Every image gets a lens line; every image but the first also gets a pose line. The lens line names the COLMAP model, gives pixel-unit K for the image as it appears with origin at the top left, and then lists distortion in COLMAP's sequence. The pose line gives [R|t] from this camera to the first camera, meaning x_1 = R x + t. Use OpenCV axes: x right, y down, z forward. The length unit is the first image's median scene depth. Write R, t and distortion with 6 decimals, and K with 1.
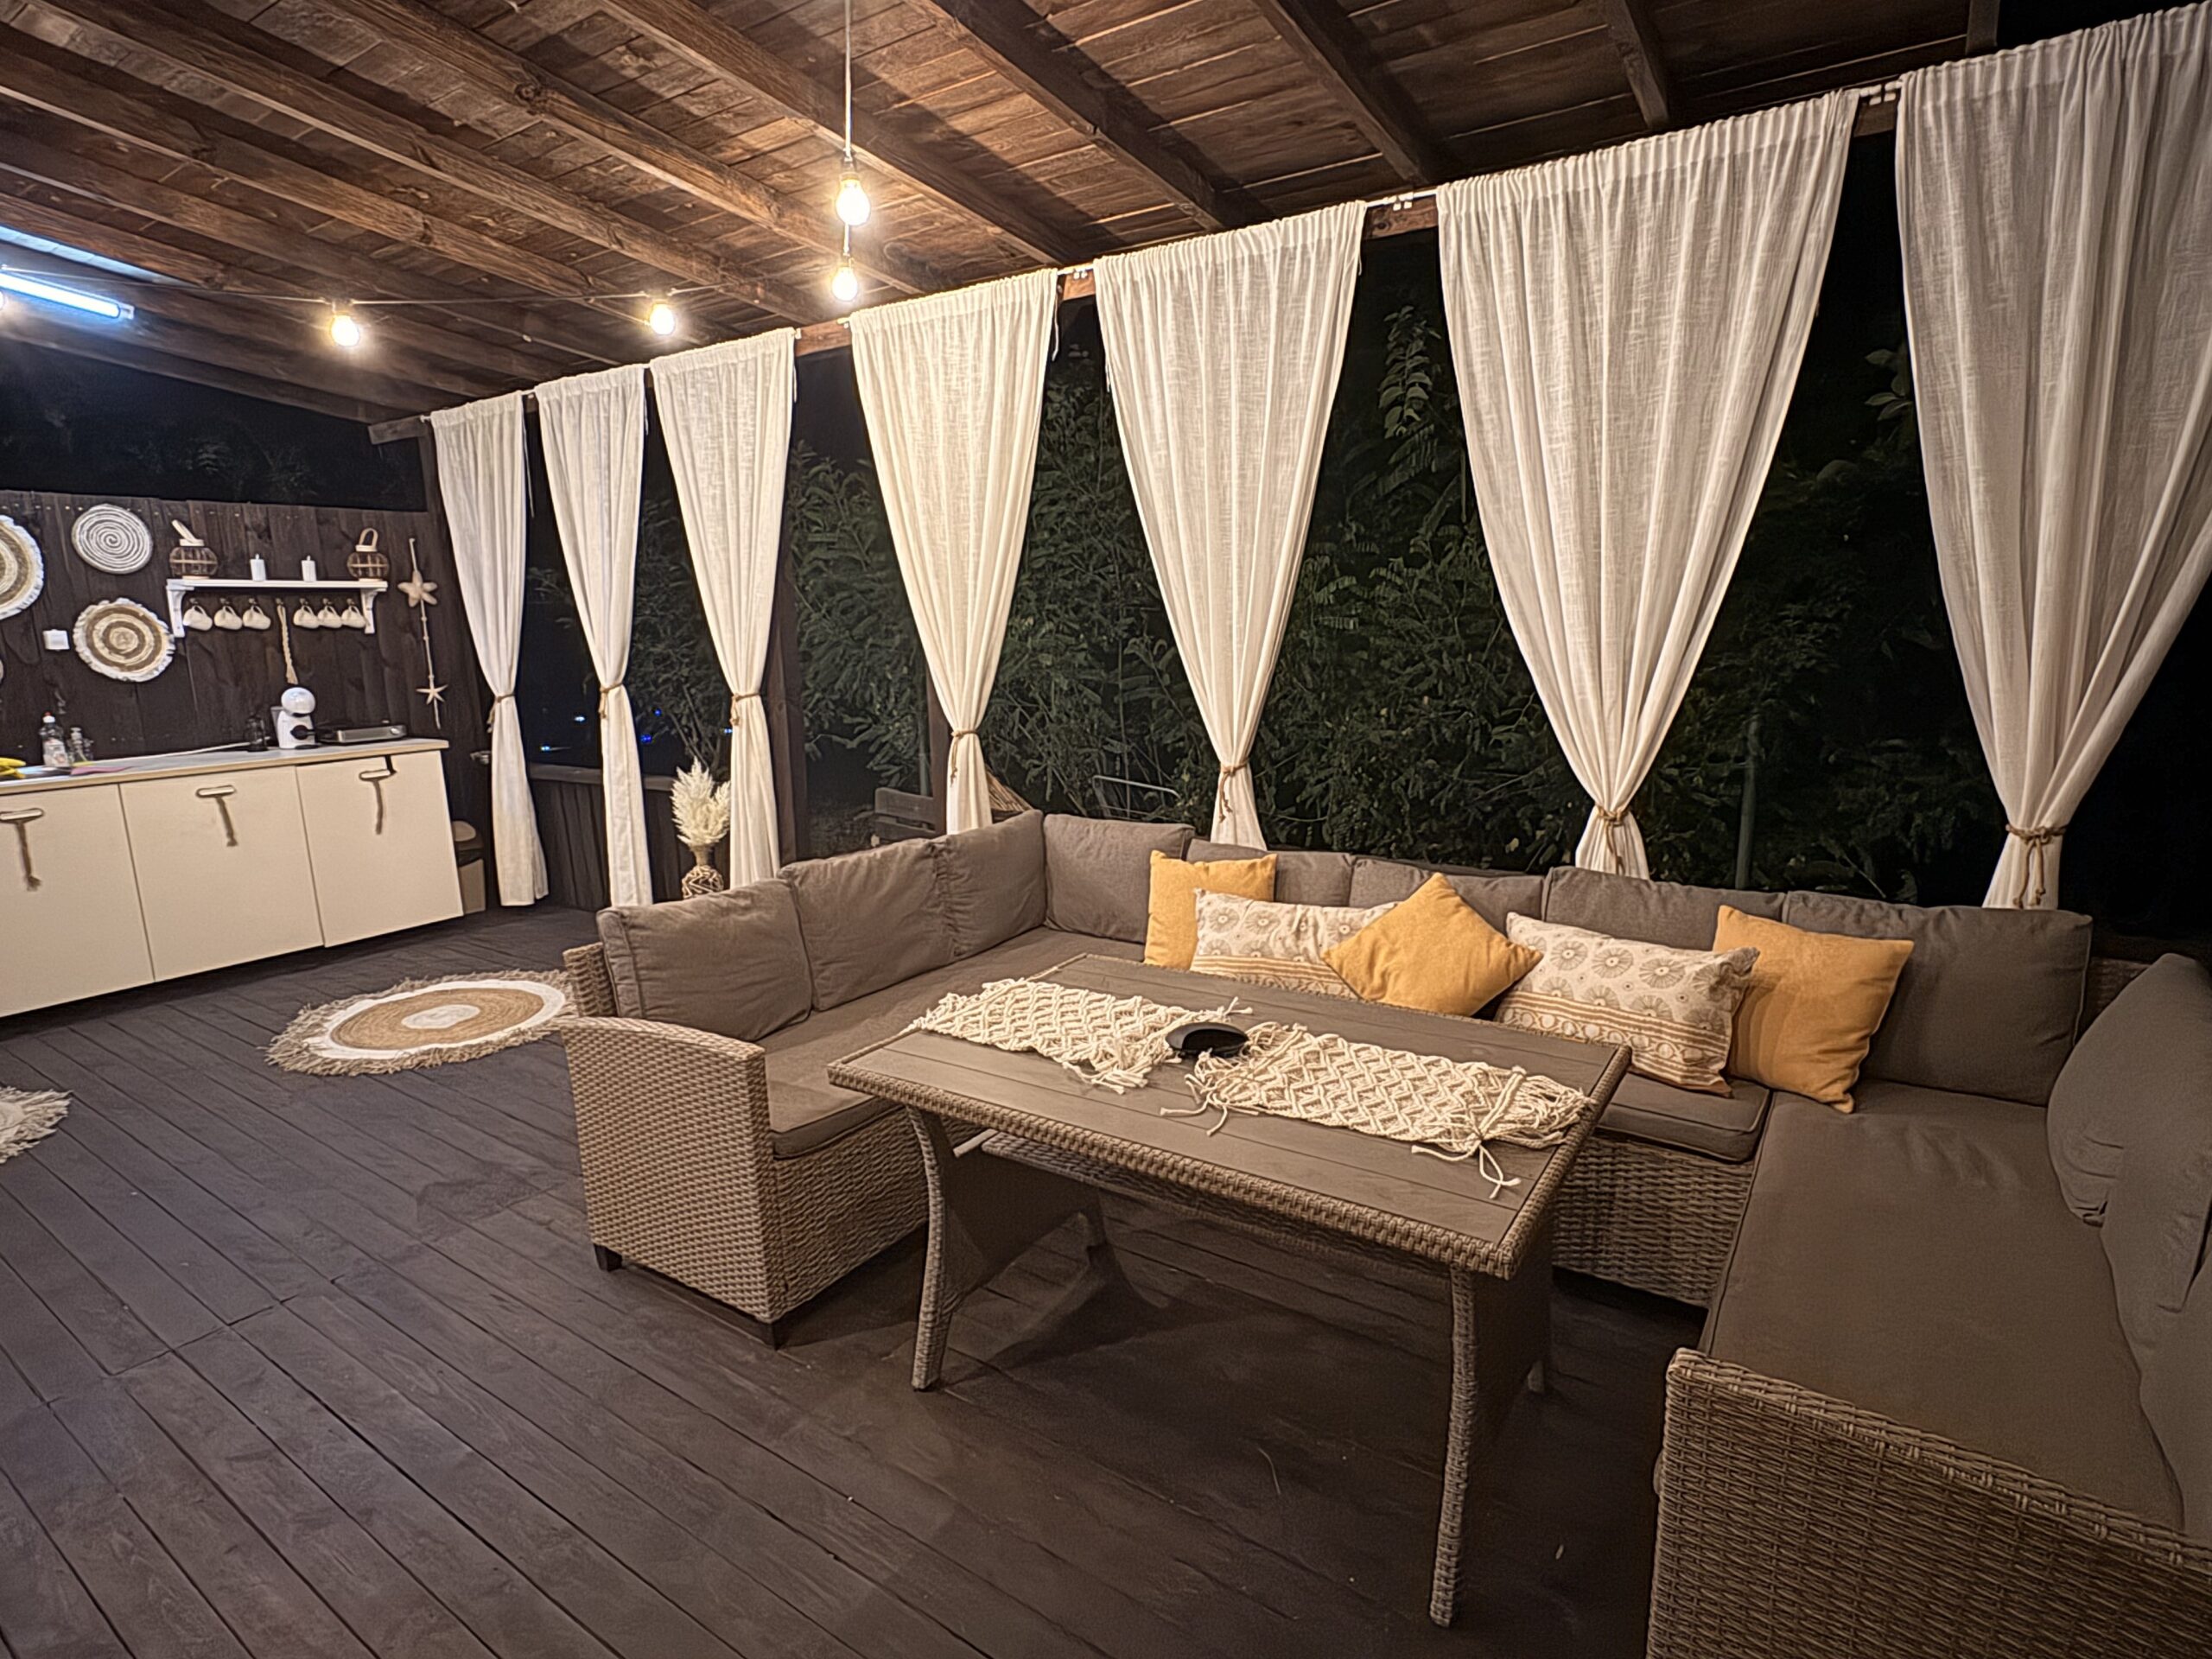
lens RADIAL K [[1175.8, 0, 1106.0], [0, 1175.8, 829.5], [0, 0, 1]] dist [0.003022, 0.000408]
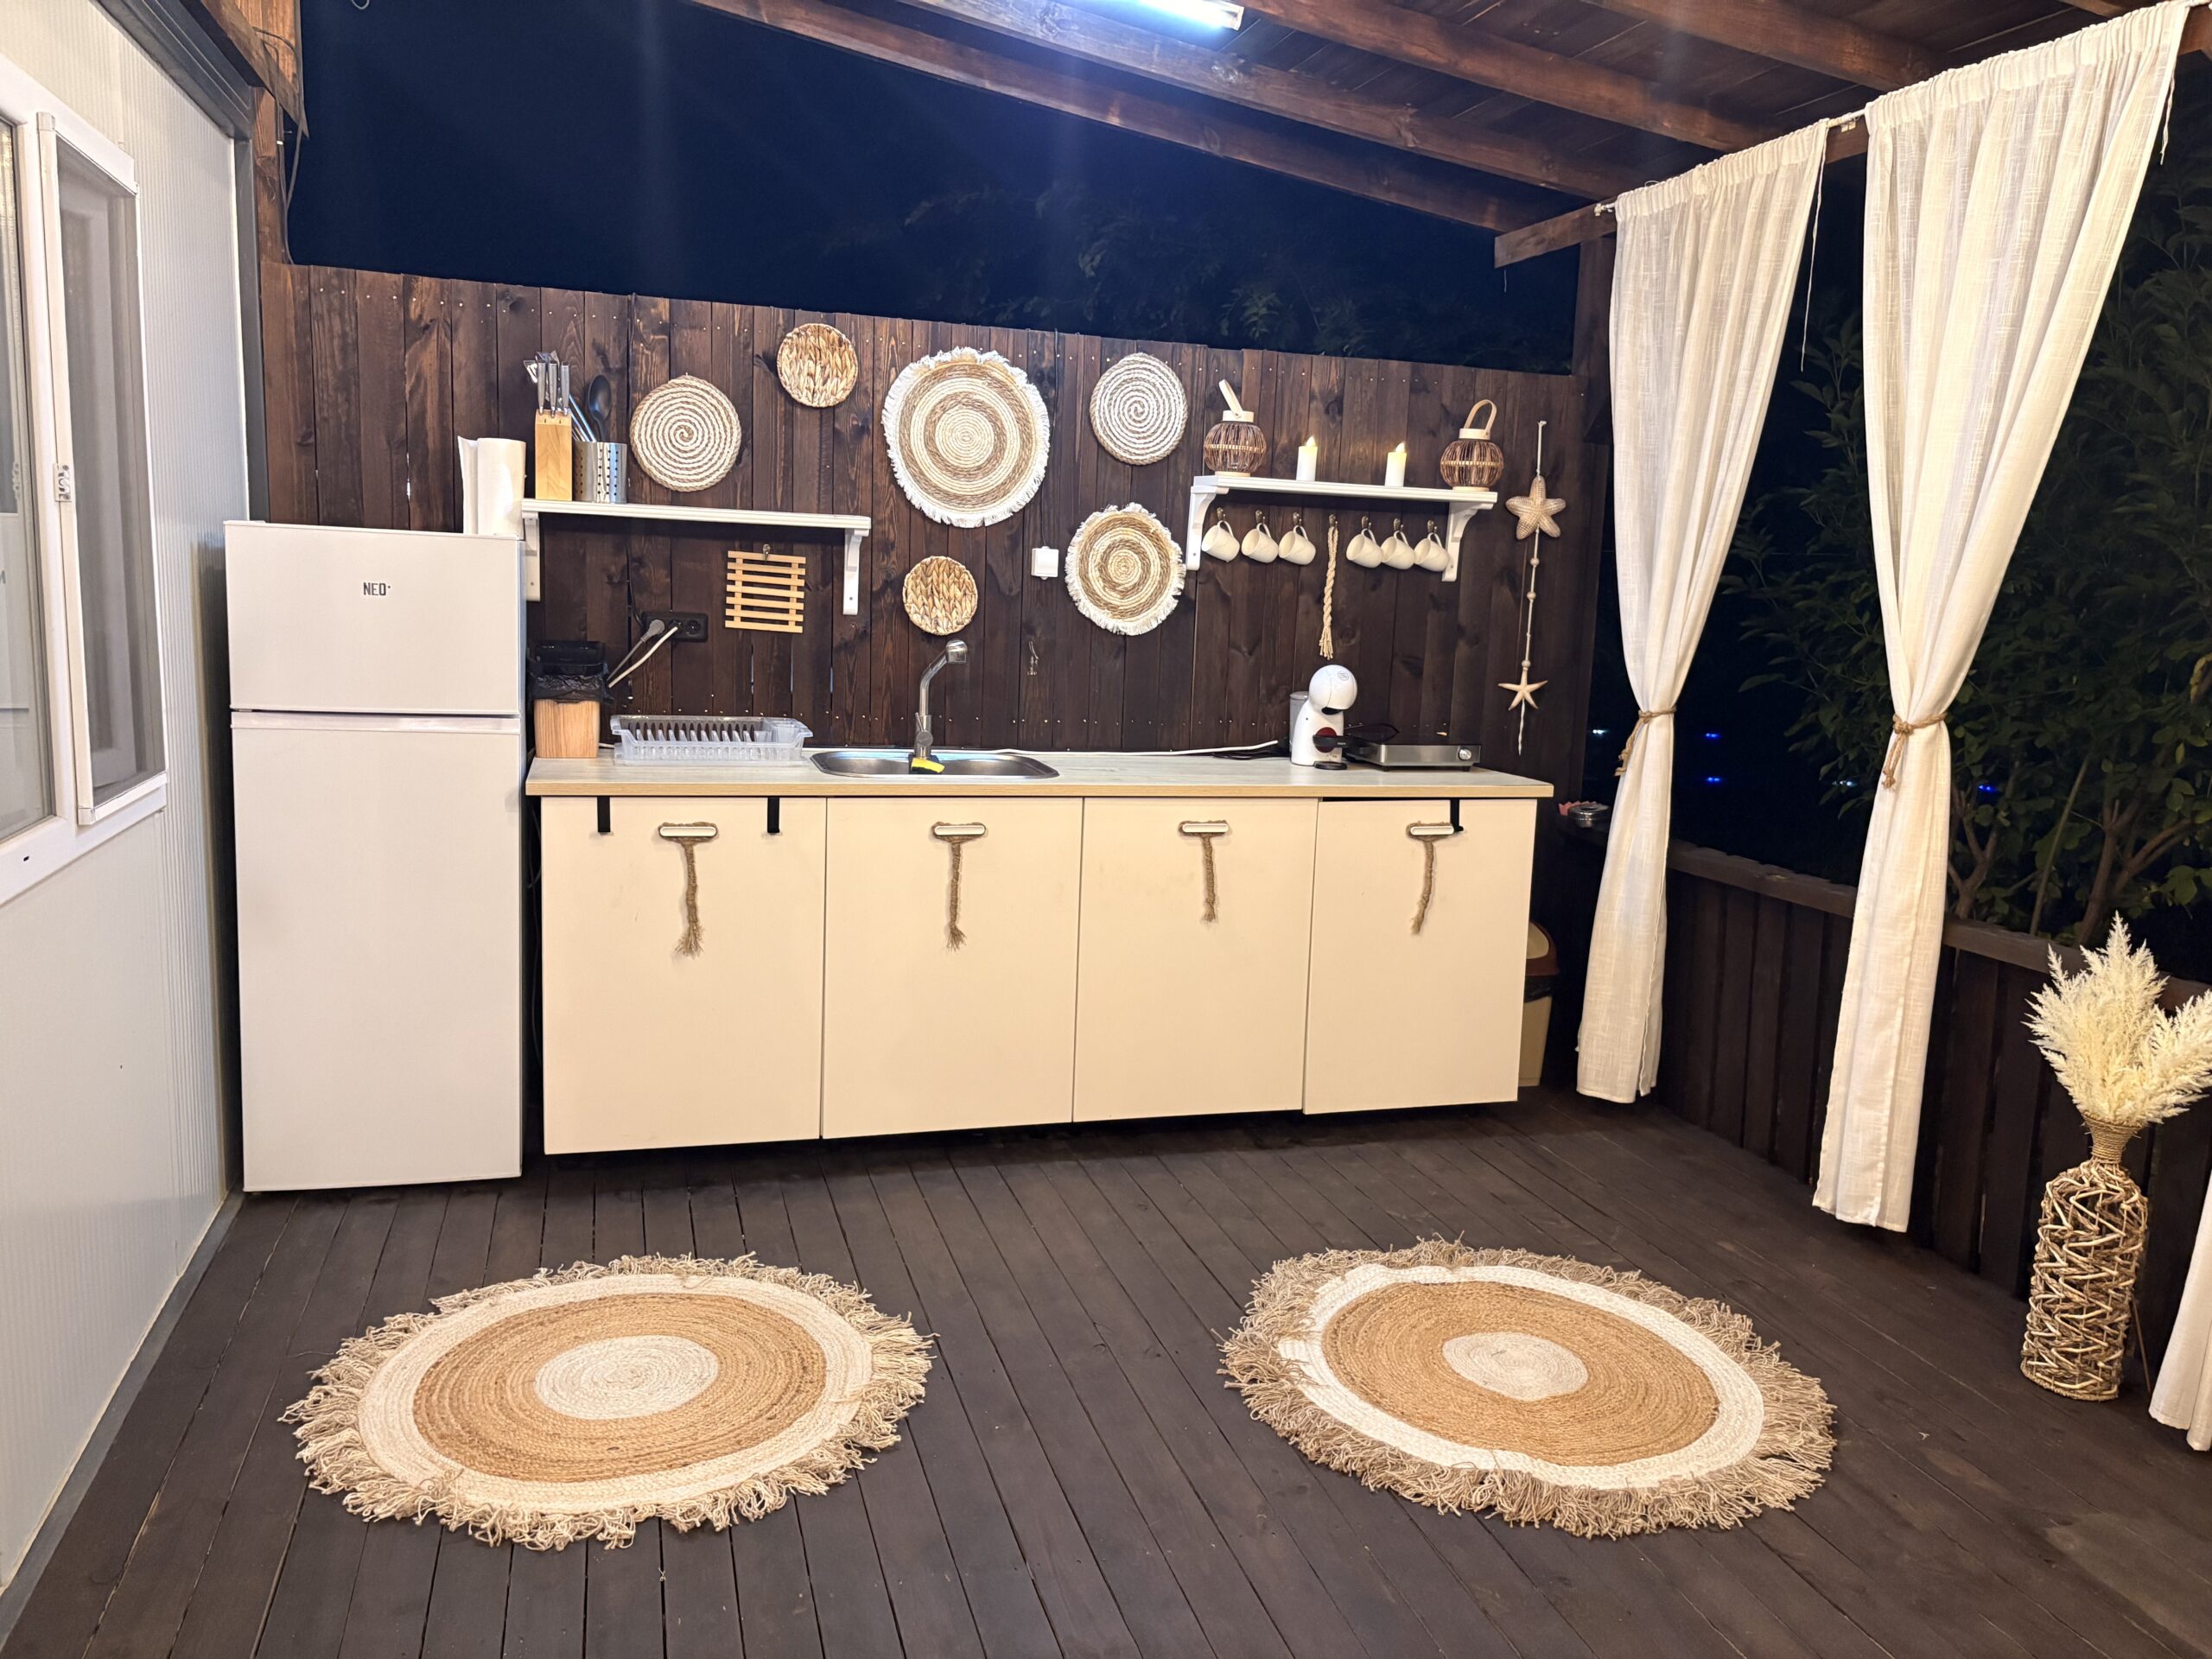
lens RADIAL K [[1688.2, 0, 1106.0], [0, 1688.2, 829.5], [0, 0, 1]] dist [-0.034663, -0.003406]
pose [[0.780385, 0.144579, -0.608356, -0.262491], [-0.167570, 0.985671, 0.019295, -0.037859], [0.602428, 0.086885, 0.793430, 0.280466]]
